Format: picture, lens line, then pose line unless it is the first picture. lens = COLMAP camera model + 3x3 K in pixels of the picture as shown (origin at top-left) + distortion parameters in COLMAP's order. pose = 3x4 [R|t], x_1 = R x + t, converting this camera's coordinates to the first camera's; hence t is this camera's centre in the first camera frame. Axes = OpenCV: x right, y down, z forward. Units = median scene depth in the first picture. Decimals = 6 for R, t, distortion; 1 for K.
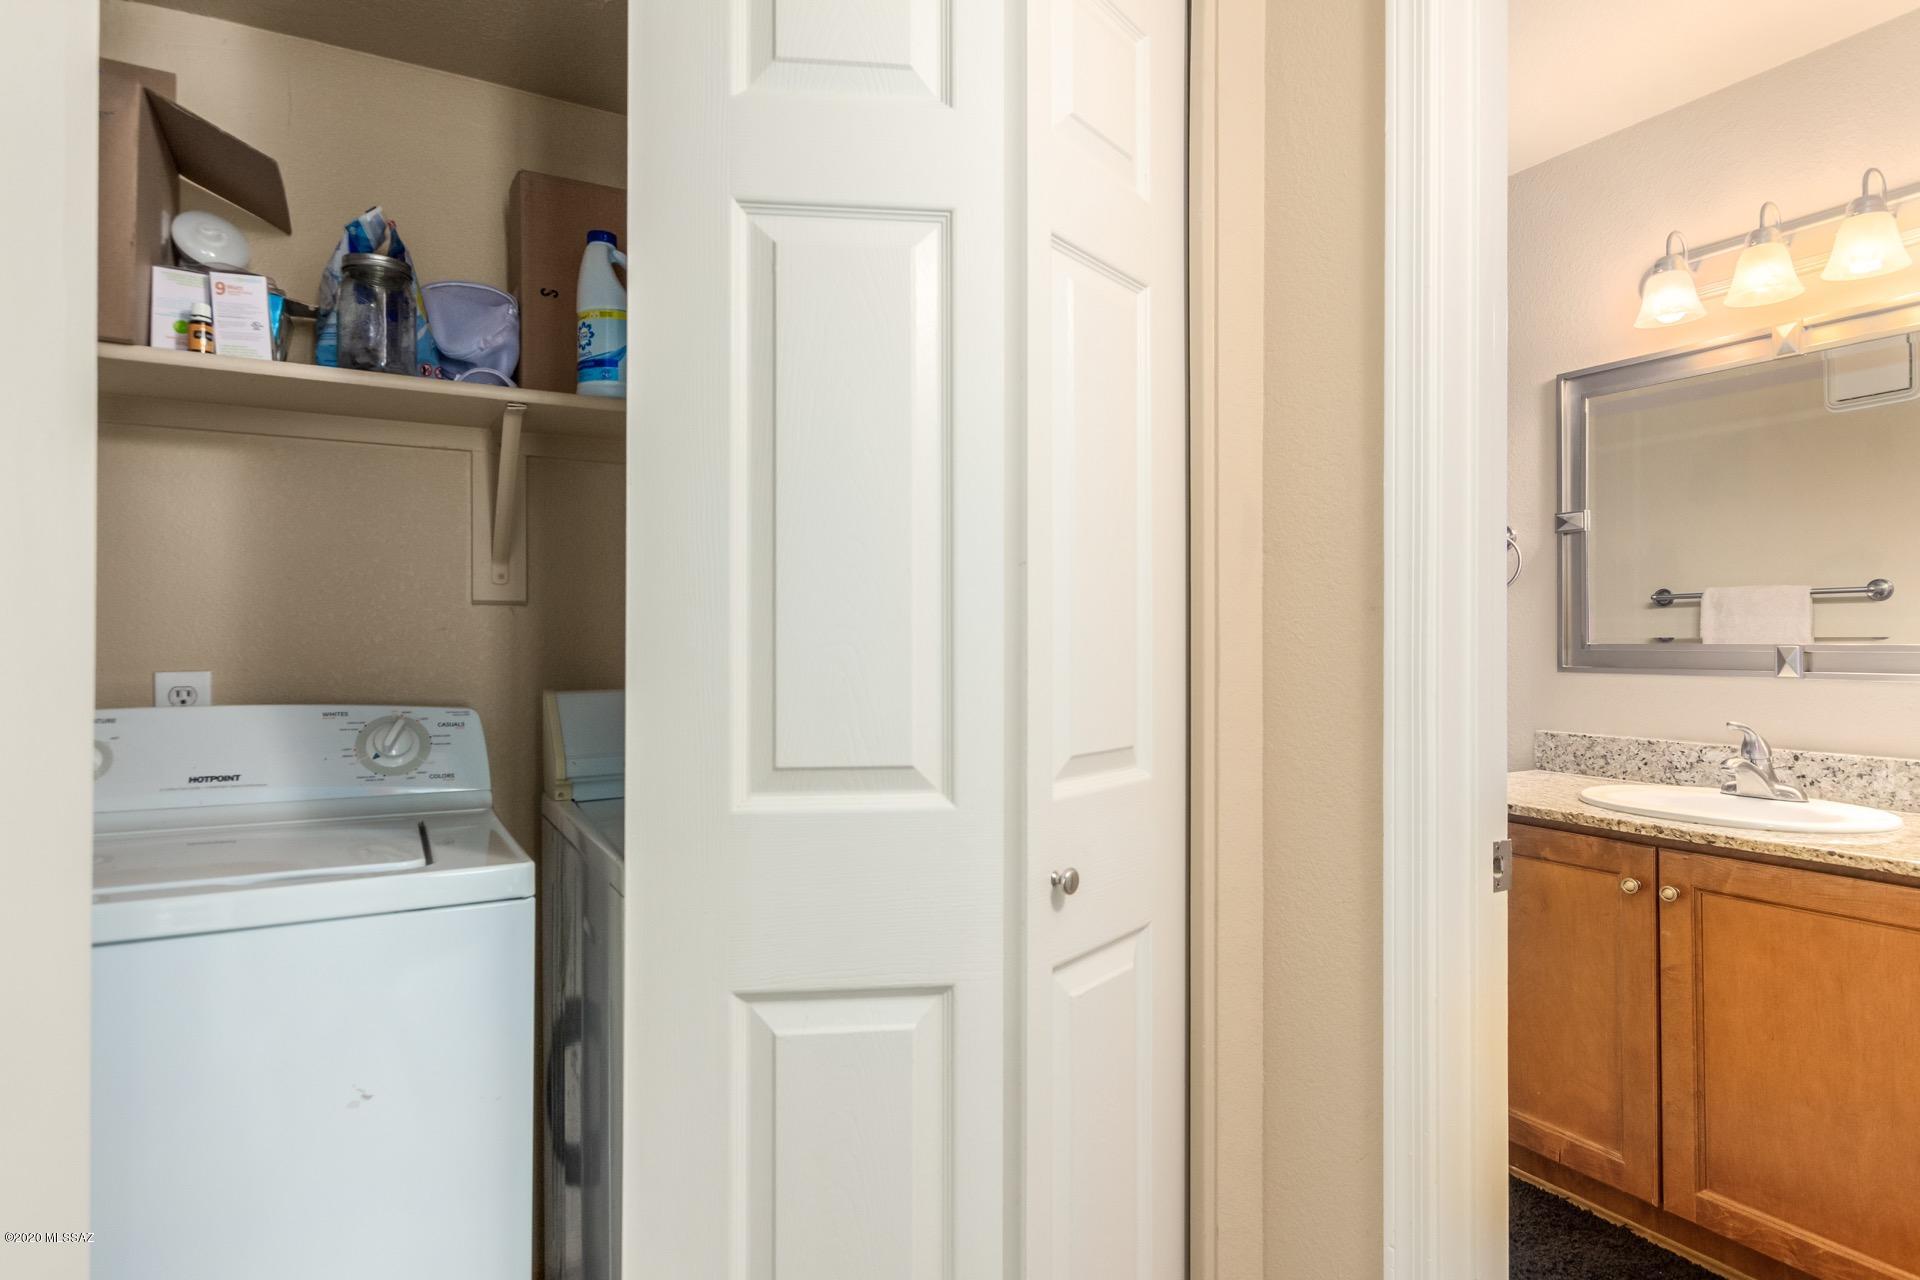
lens RADIAL K [[1045.5, 0, 952.2], [0, 1045.5, 630.3], [0, 0, 1]] dist [0.004627, -0.004861]
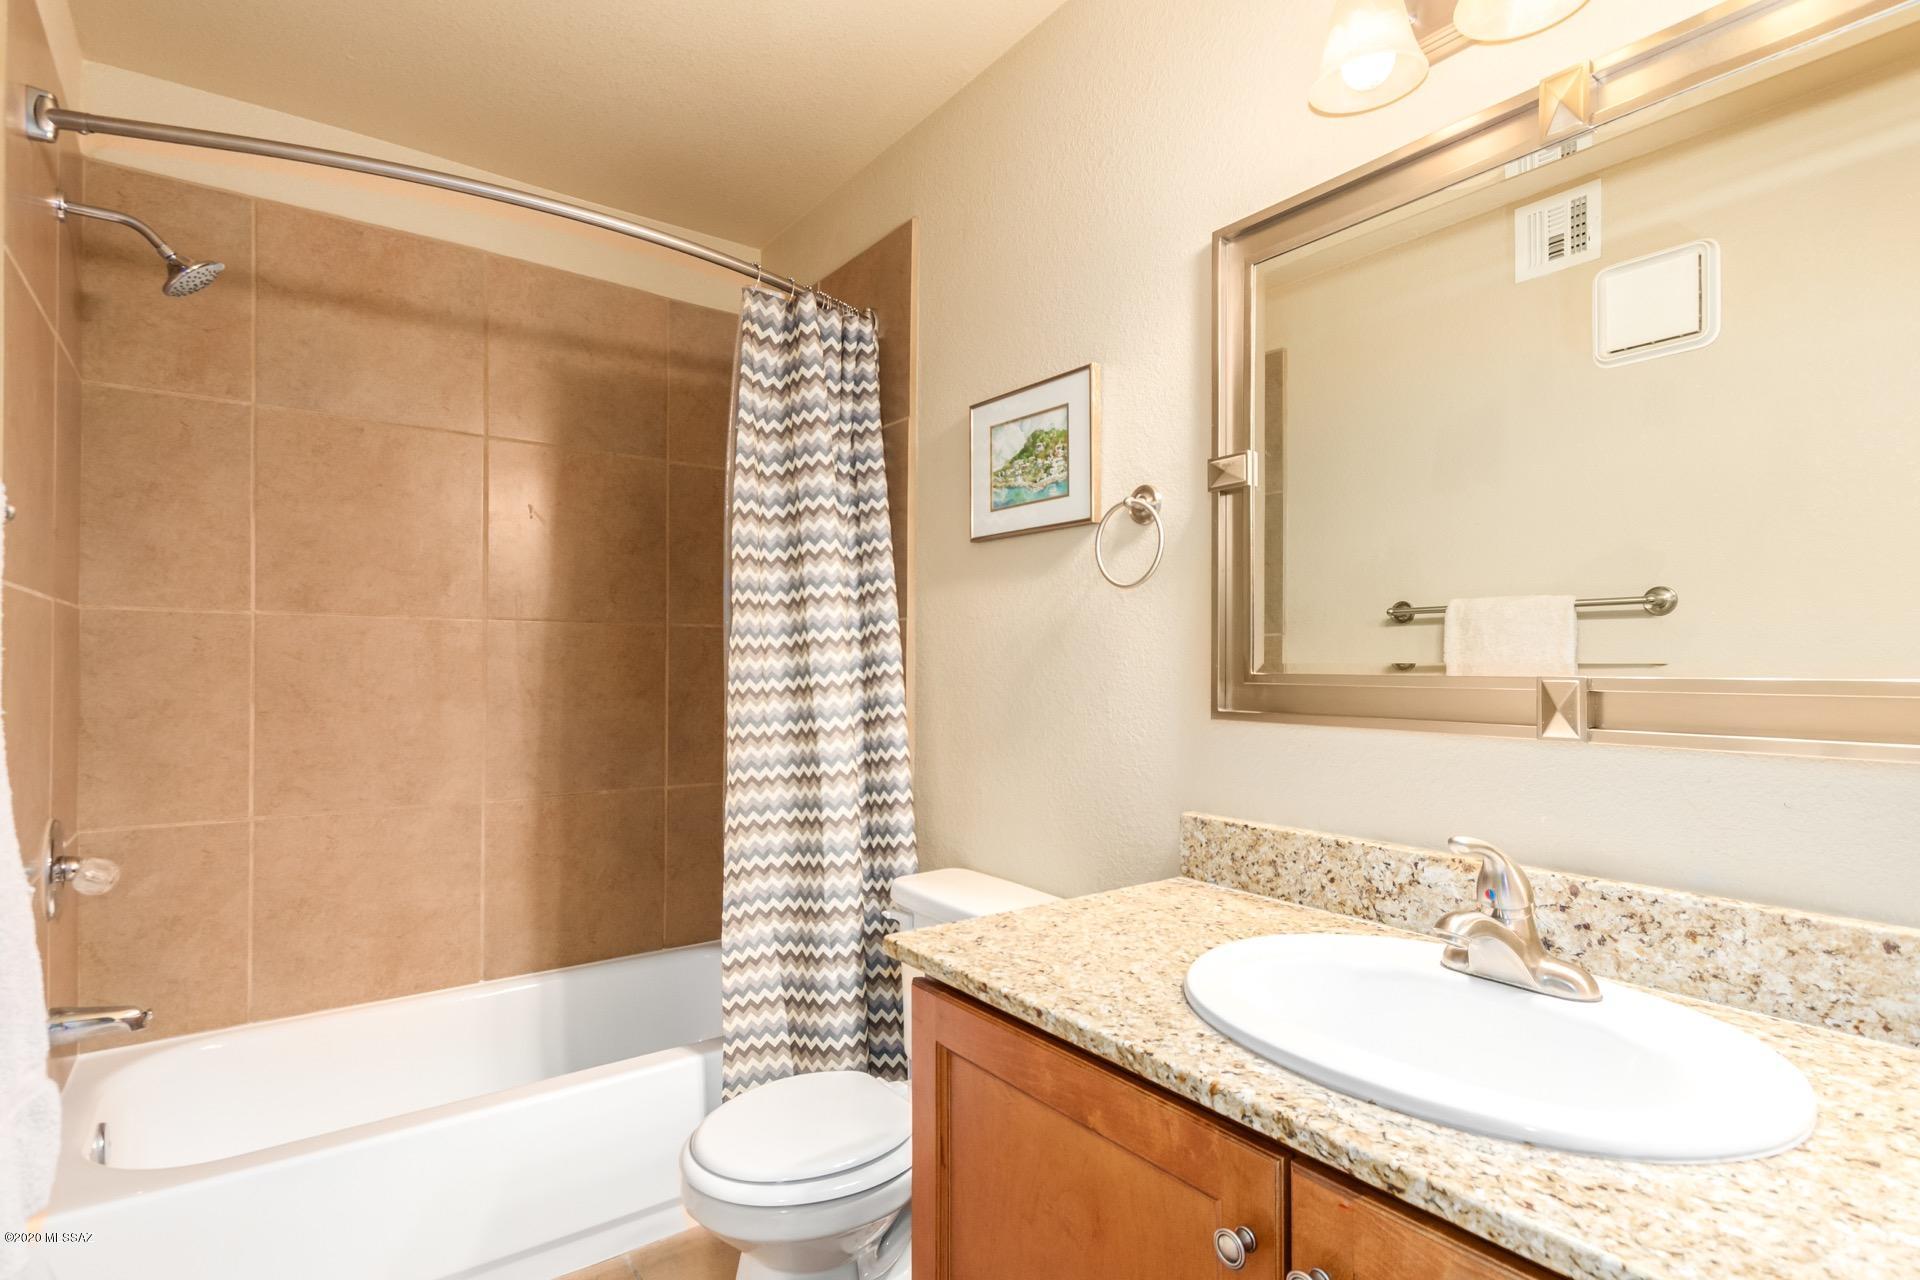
lens RADIAL K [[957.9, 0, 966.7], [0, 957.9, 656.2], [0, 0, 1]] dist [0.000601, 0.001557]
pose [[0.990526, 0.004664, 0.137244, 0.384028], [-0.004838, 0.999988, 0.000930, 0.003703], [-0.137238, -0.001585, 0.990537, 0.496163]]
